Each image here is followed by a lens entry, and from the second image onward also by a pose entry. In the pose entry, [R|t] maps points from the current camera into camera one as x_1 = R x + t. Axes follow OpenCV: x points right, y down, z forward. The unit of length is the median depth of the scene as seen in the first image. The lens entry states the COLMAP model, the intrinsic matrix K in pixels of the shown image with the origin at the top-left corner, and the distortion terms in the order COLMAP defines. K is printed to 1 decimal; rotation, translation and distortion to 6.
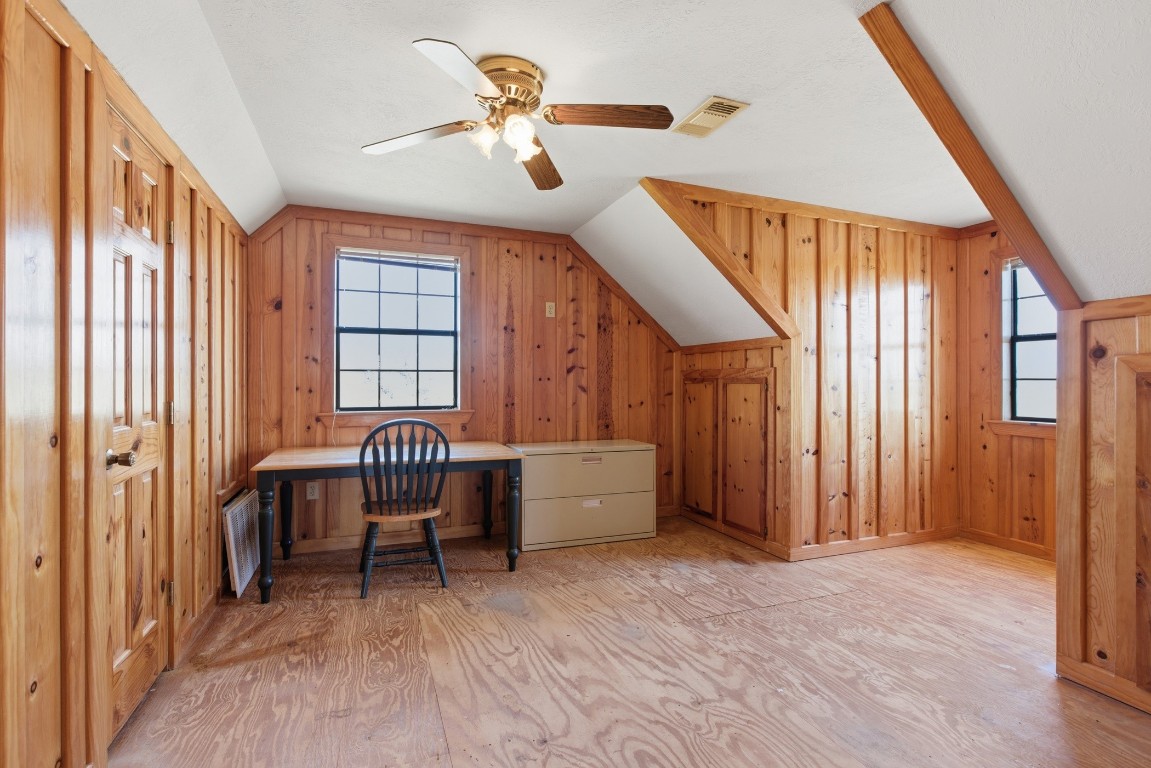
lens RADIAL K [[526.2, 0, 575.7], [0, 526.2, 379.9], [0, 0, 1]] dist [-0.001151, -0.000071]
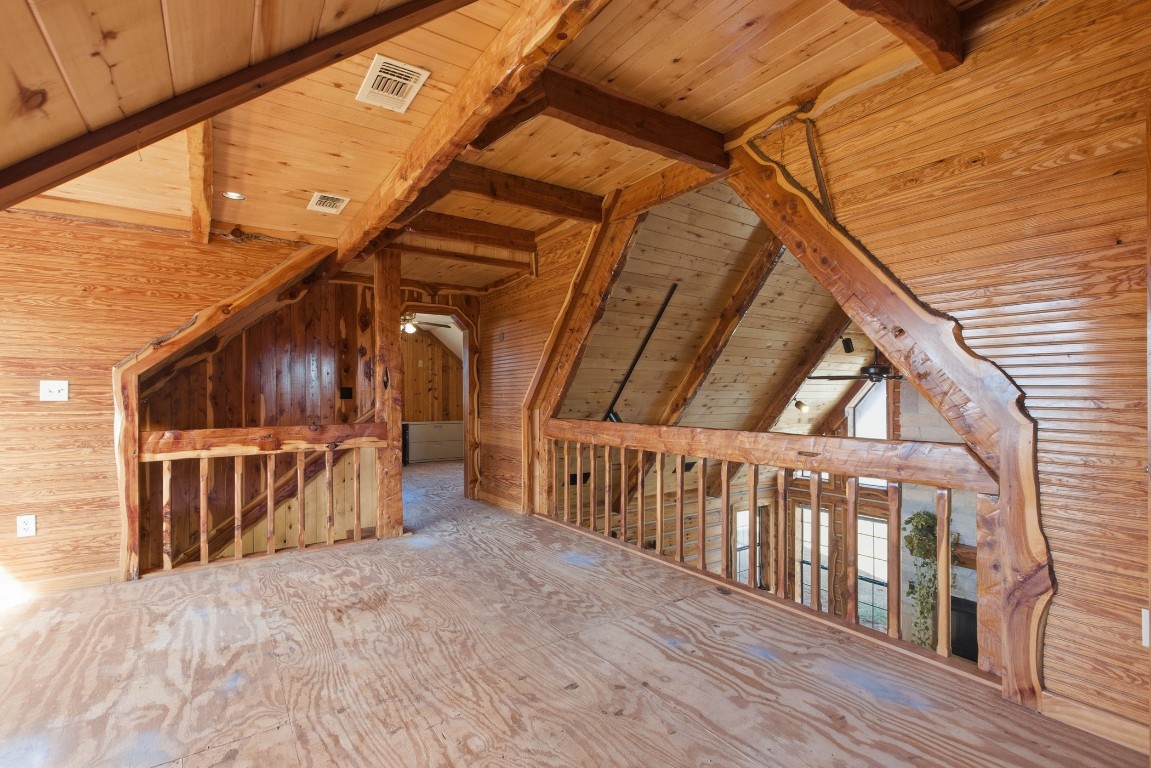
lens RADIAL K [[526.2, 0, 573.6], [0, 526.2, 388.9], [0, 0, 1]] dist [-0.001151, -0.000071]
pose [[0.973042, -0.004874, 0.230575, 0.068612], [0.005913, 0.999975, -0.003815, -0.010414], [-0.230550, 0.005076, 0.973047, -1.326753]]
